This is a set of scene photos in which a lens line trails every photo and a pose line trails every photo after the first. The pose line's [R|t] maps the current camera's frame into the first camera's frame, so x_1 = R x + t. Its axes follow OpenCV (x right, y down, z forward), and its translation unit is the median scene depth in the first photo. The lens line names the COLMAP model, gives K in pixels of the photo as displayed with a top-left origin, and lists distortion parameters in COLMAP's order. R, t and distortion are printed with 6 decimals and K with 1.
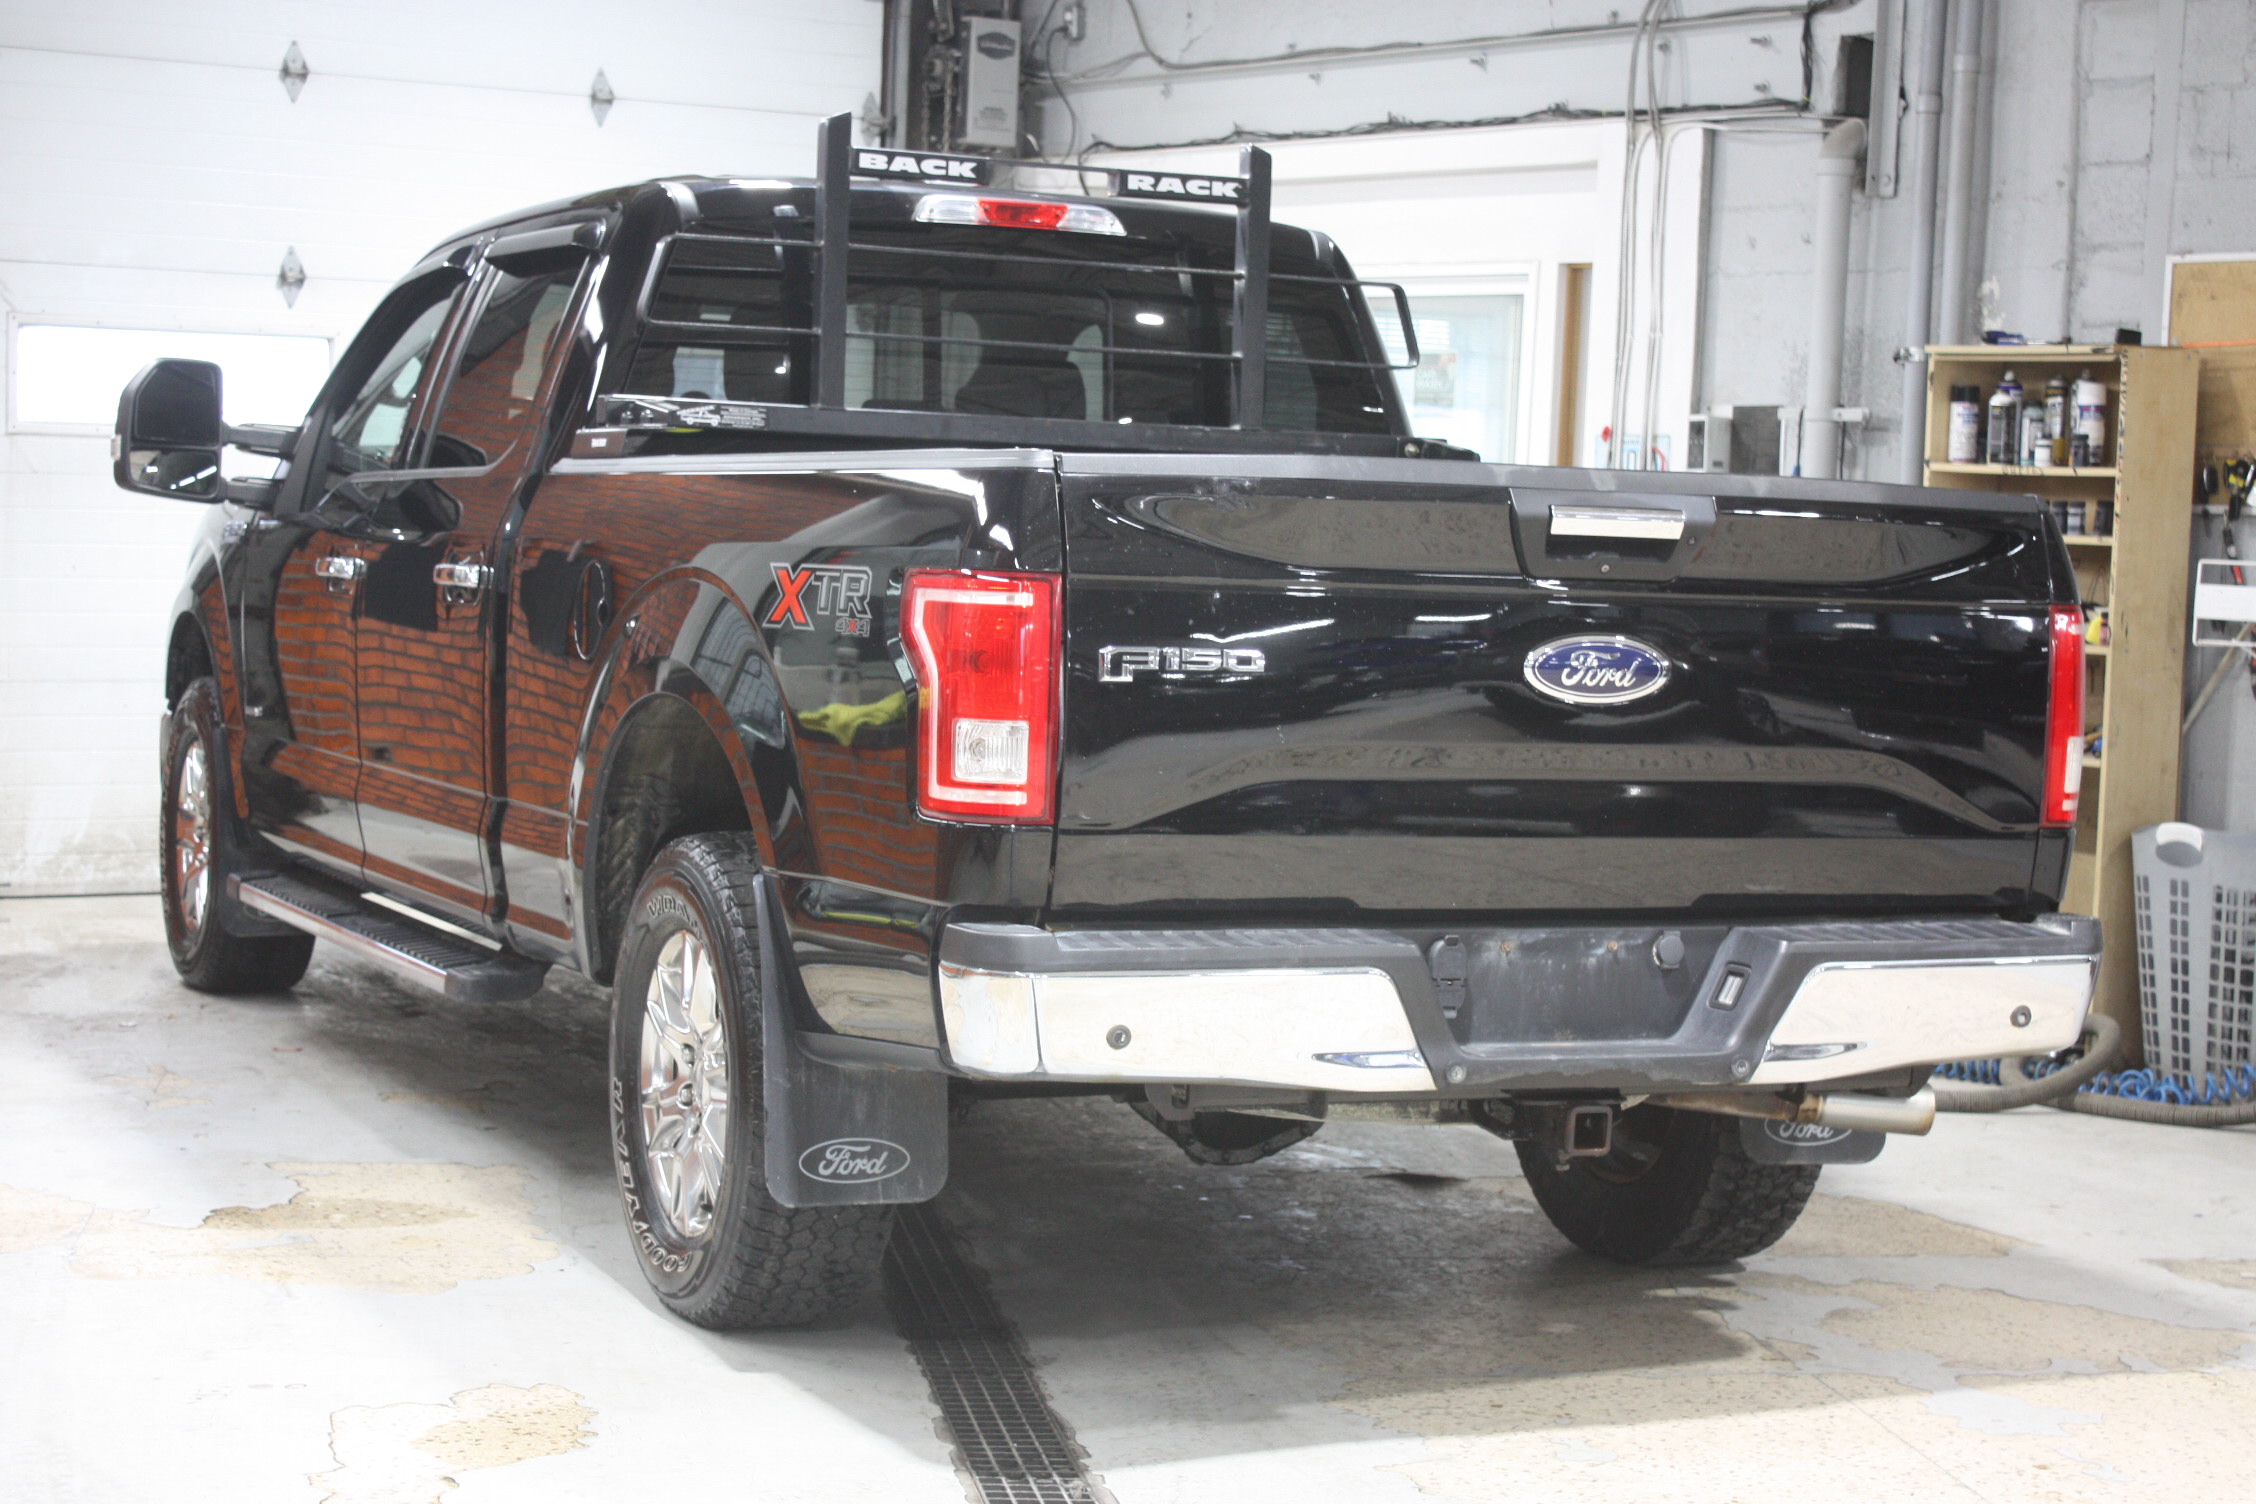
lens RADIAL K [[4088.5, 0, 1135.4], [0, 4088.5, 753.0], [0, 0, 1]] dist [0.045796, 0.000000]
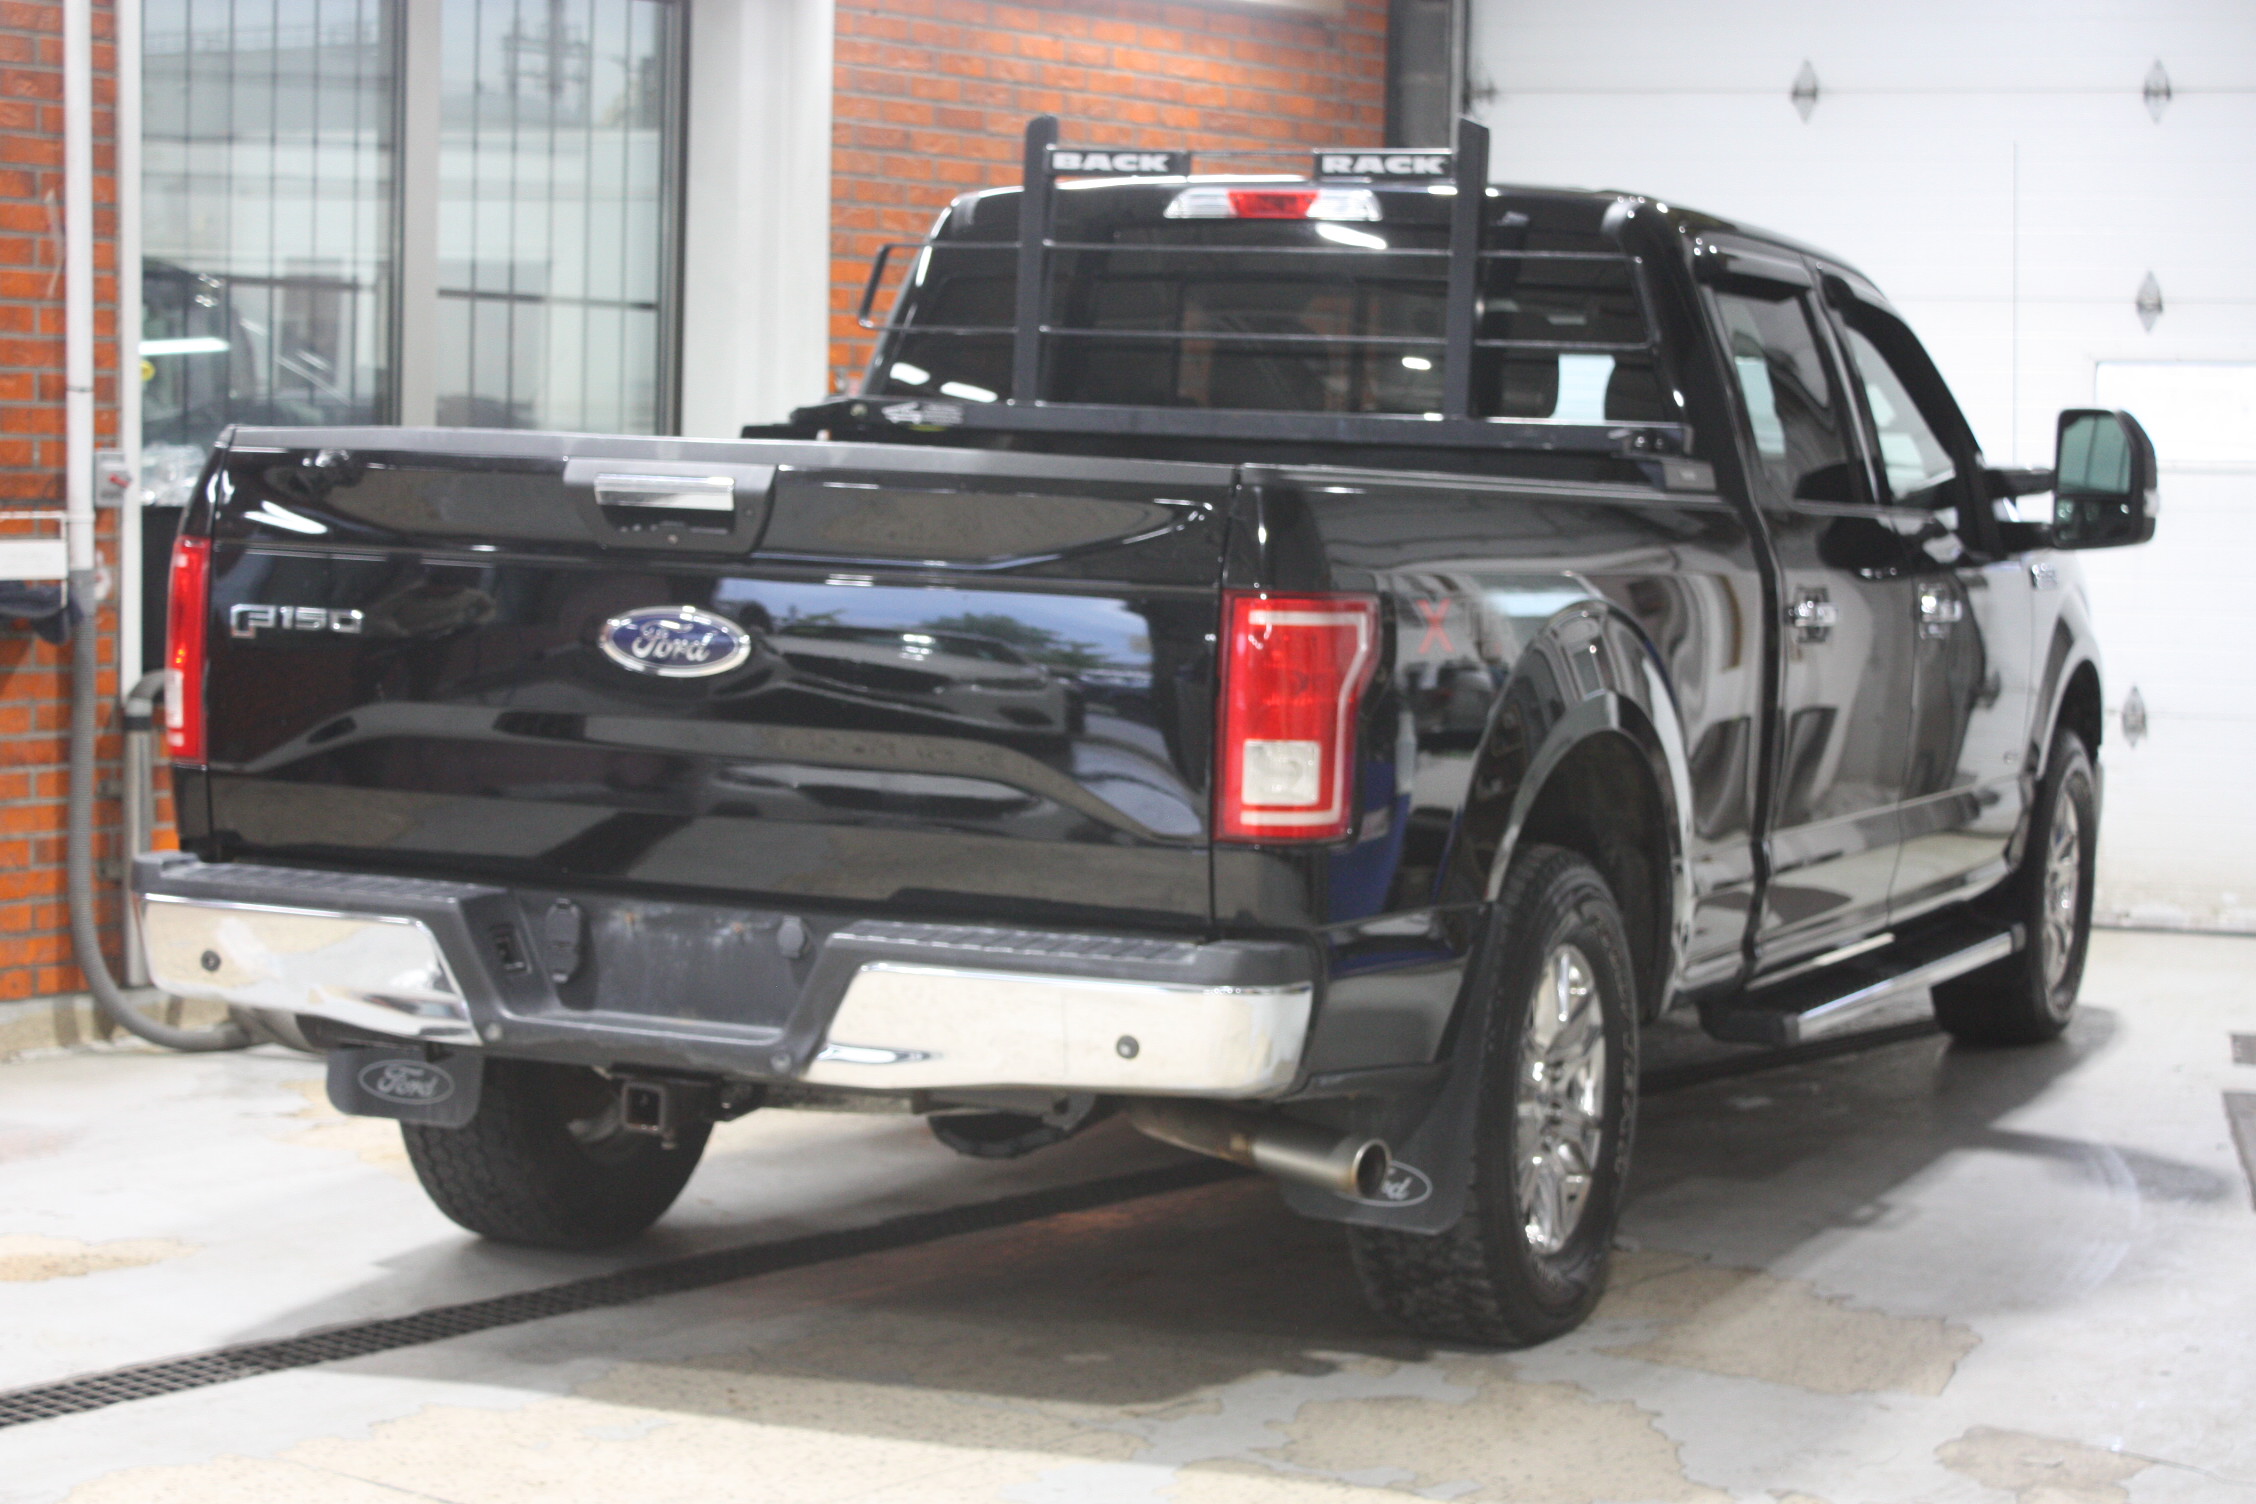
lens RADIAL K [[4248.5, 0, 1127.0], [0, 4248.5, 750.6], [0, 0, 1]] dist [0.035719, 0.000000]
pose [[0.672075, 0.039574, -0.739425, 0.921905], [-0.053746, 0.998544, 0.004591, -0.004623], [0.738530, 0.036655, 0.673223, 0.381653]]
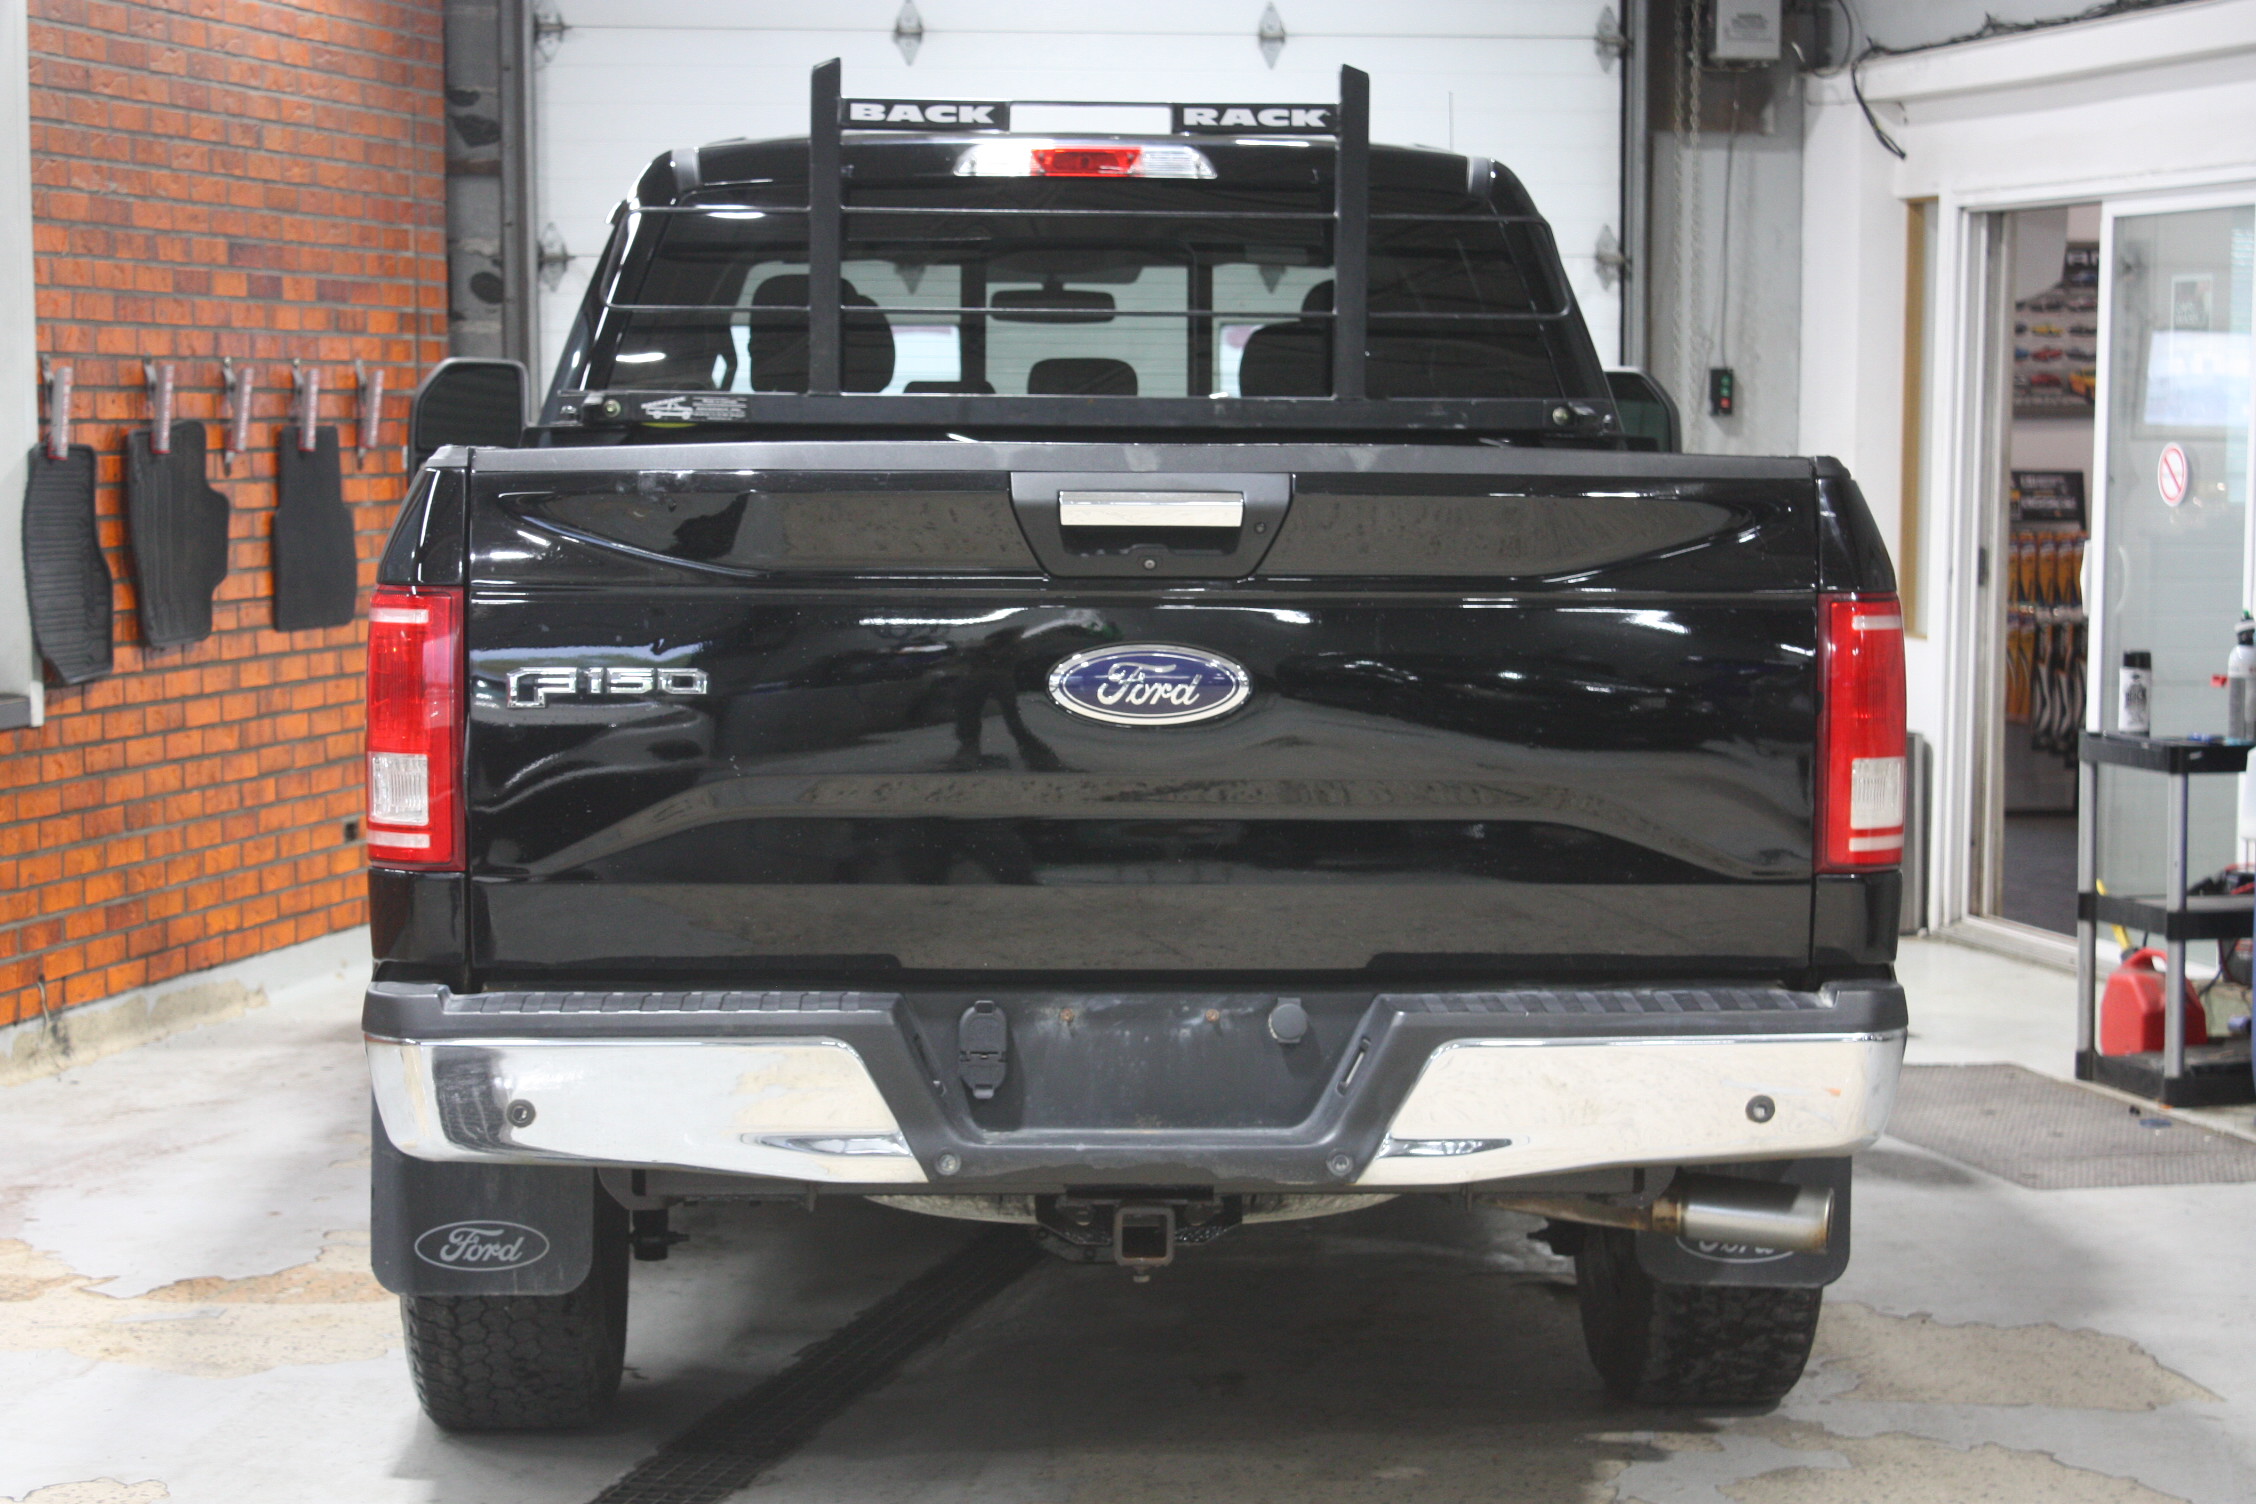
lens RADIAL K [[4671.4, 0, 1124.6], [0, 4671.4, 760.1], [0, 0, 1]] dist [0.060975, 0.000000]
pose [[0.929067, -0.008279, -0.369819, 0.450179], [0.007787, 0.999966, -0.002822, -0.002291], [0.369830, -0.000258, 0.929099, 0.107158]]
